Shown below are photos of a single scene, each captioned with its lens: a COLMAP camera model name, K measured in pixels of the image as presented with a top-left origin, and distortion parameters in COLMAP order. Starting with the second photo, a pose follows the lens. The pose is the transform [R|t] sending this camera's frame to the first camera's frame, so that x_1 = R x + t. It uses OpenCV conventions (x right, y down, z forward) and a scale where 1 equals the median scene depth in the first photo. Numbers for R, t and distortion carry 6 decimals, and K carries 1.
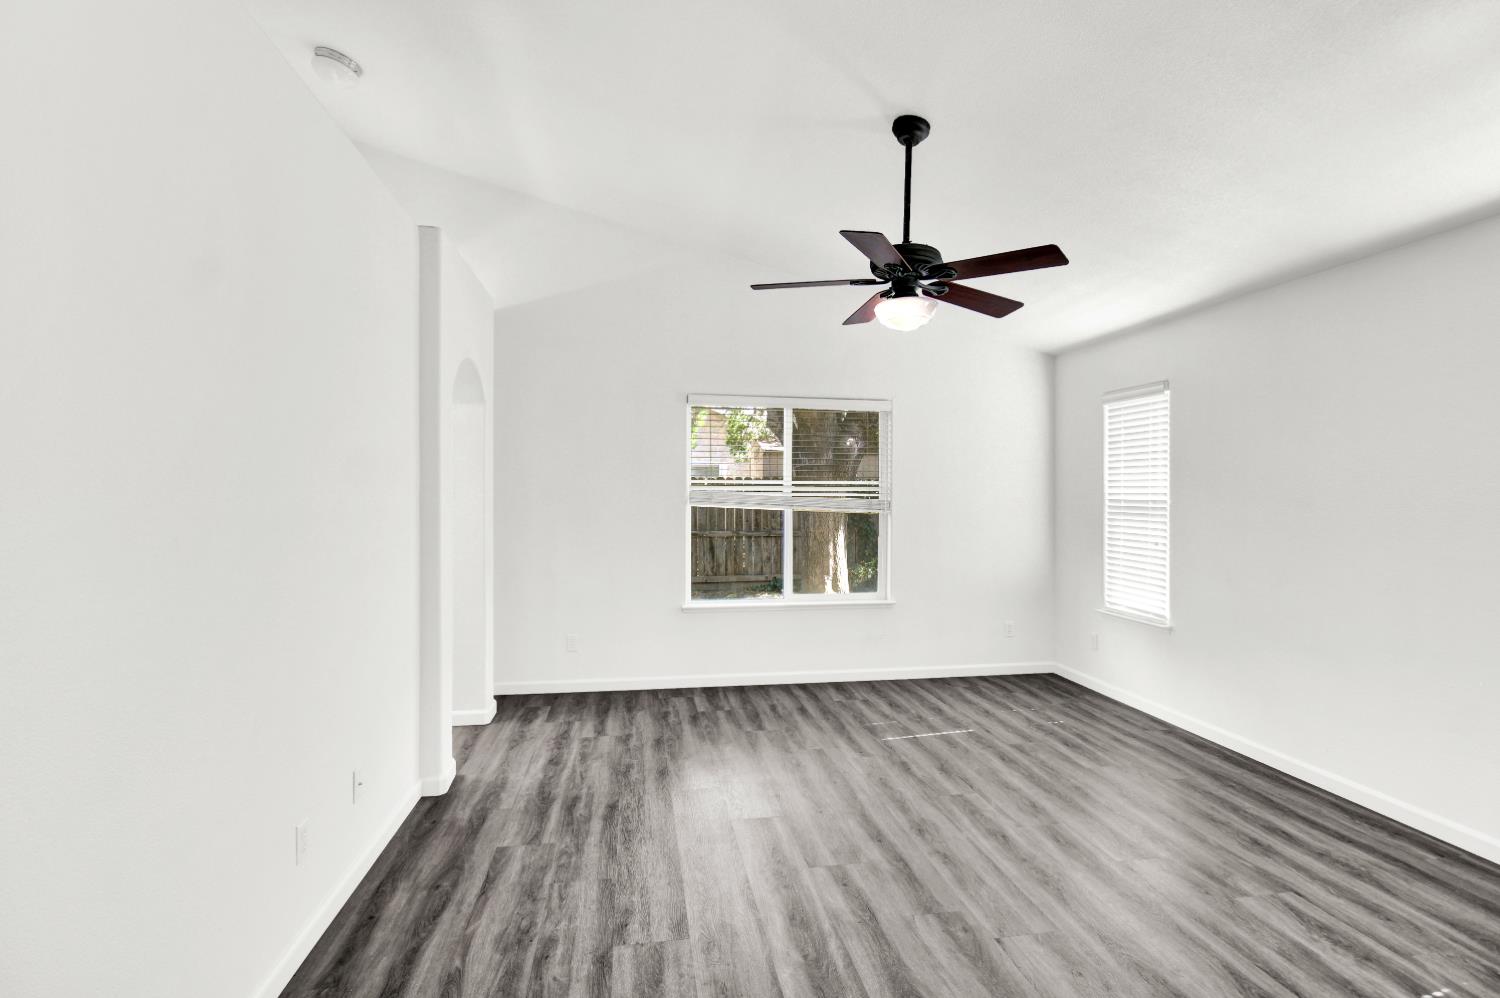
lens RADIAL K [[708.3, 0, 761.6], [0, 708.3, 490.3], [0, 0, 1]] dist [-0.009757, -0.007902]
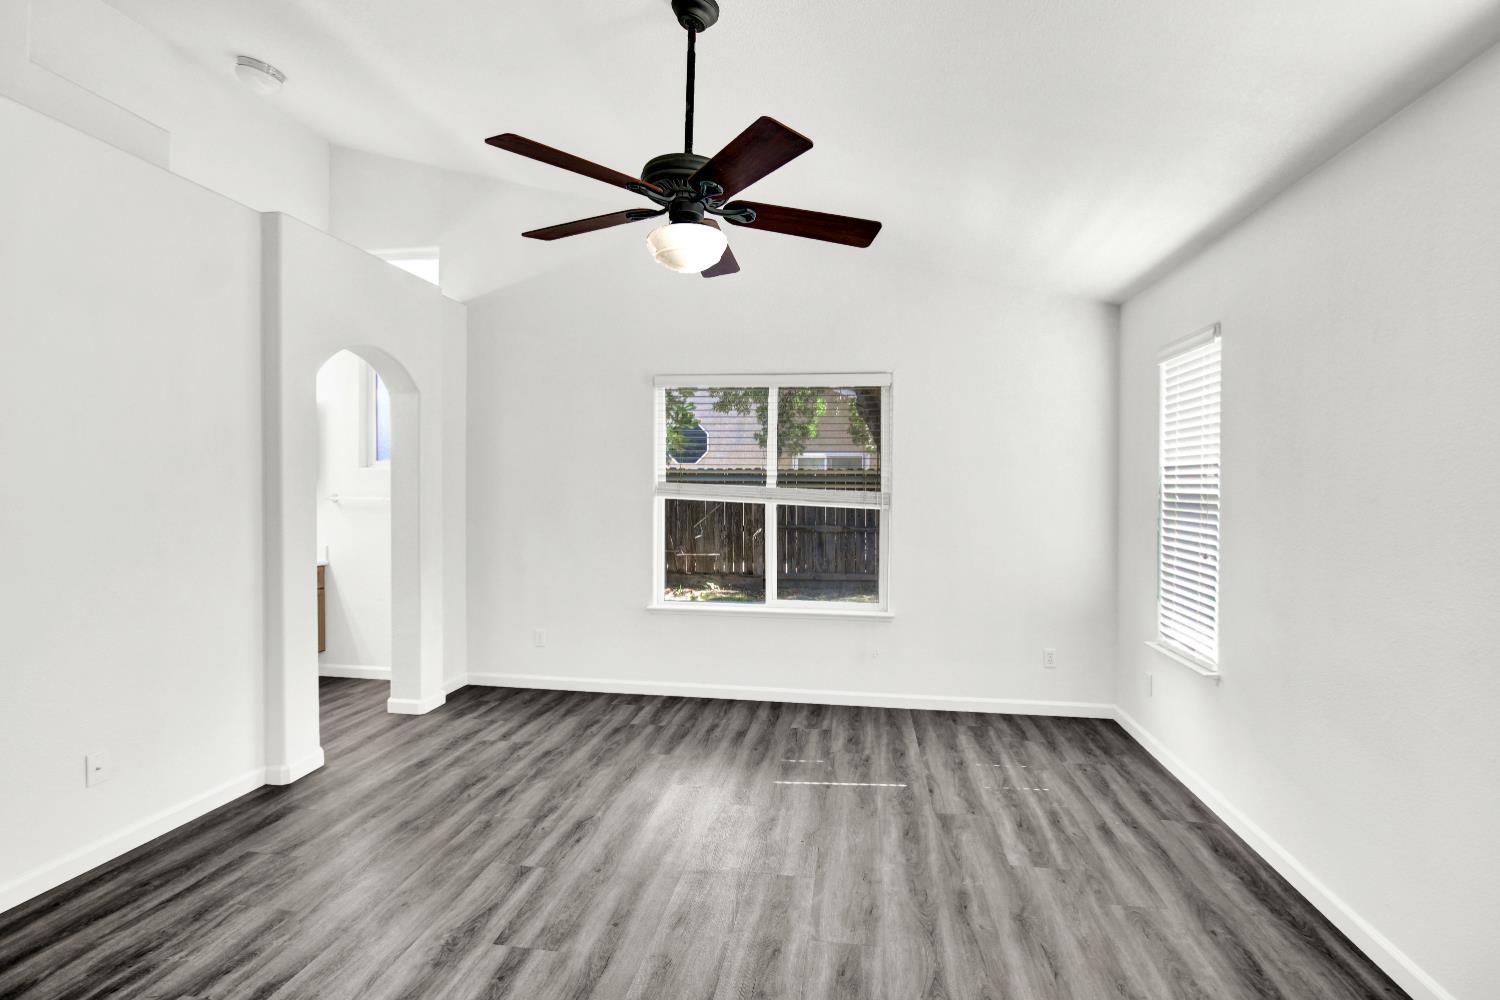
lens RADIAL K [[708.3, 0, 762.8], [0, 708.3, 486.2], [0, 0, 1]] dist [-0.009757, -0.007902]
pose [[0.952041, 0.003844, -0.305945, 0.386337], [-0.002695, 0.999988, 0.004177, 0.004710], [0.305957, -0.003152, 0.952040, 0.211600]]
